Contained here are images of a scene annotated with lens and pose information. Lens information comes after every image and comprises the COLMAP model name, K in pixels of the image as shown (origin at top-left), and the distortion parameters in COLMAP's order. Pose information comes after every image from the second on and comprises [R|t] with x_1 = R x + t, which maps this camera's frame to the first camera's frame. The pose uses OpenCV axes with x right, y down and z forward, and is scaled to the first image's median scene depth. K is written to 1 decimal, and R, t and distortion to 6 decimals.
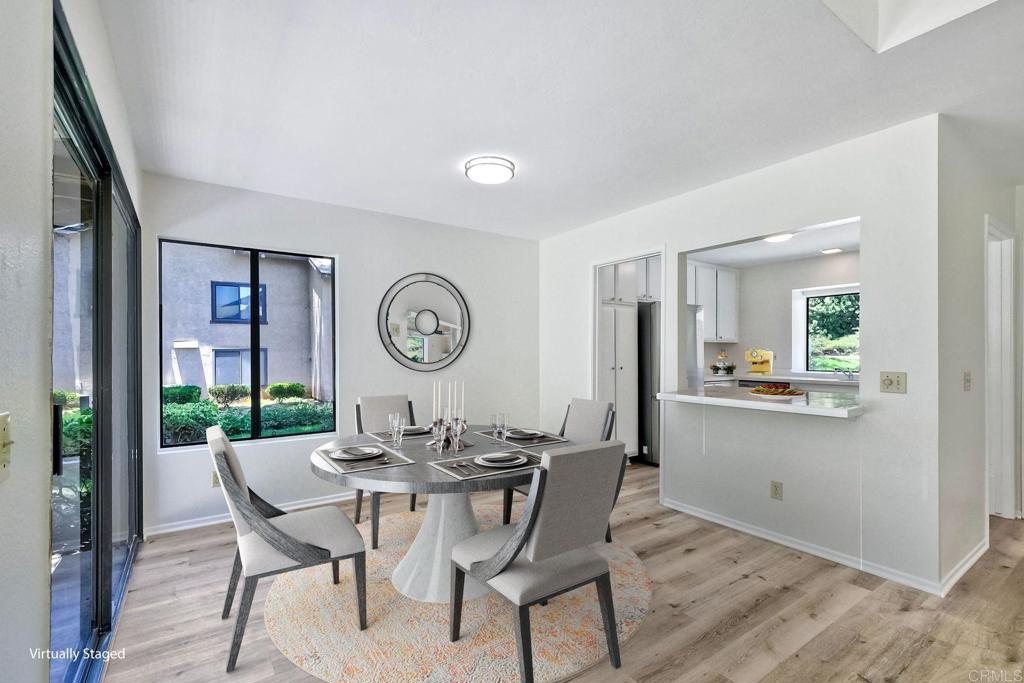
lens RADIAL K [[463.1, 0, 492.4], [0, 463.1, 345.7], [0, 0, 1]] dist [0.000694, -0.000108]
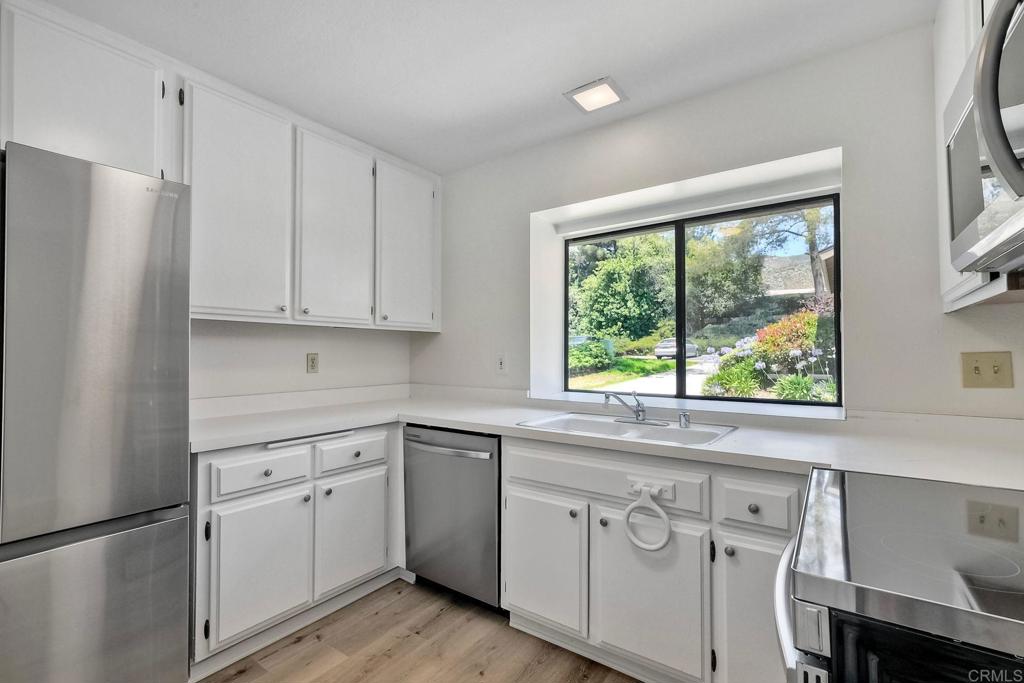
lens RADIAL K [[453.6, 0, 504.6], [0, 453.6, 343.0], [0, 0, 1]] dist [-0.002301, -0.000853]
pose [[0.939189, -0.000664, 0.343400, 0.101957], [0.004642, 0.999931, -0.010763, 0.002282], [-0.343369, 0.011702, 0.939128, 0.129399]]
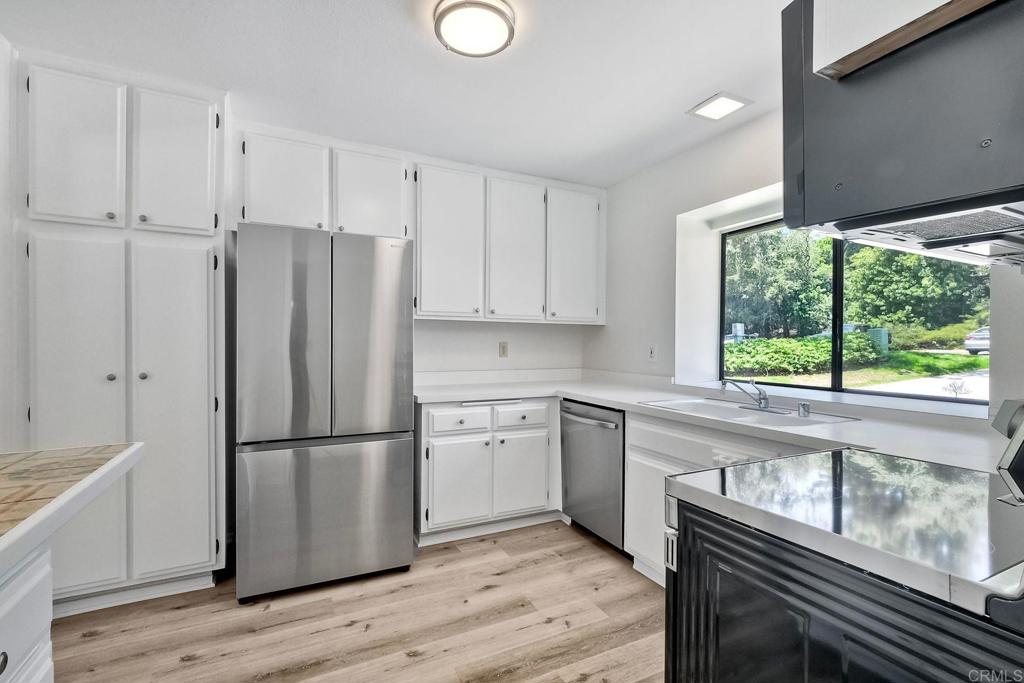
lens RADIAL K [[453.6, 0, 503.8], [0, 453.6, 343.7], [0, 0, 1]] dist [-0.002301, -0.000853]
pose [[0.988713, 0.000359, -0.149823, 0.115600], [0.001275, 0.999941, 0.010808, 0.002286], [0.149818, -0.010877, 0.988654, 0.108118]]
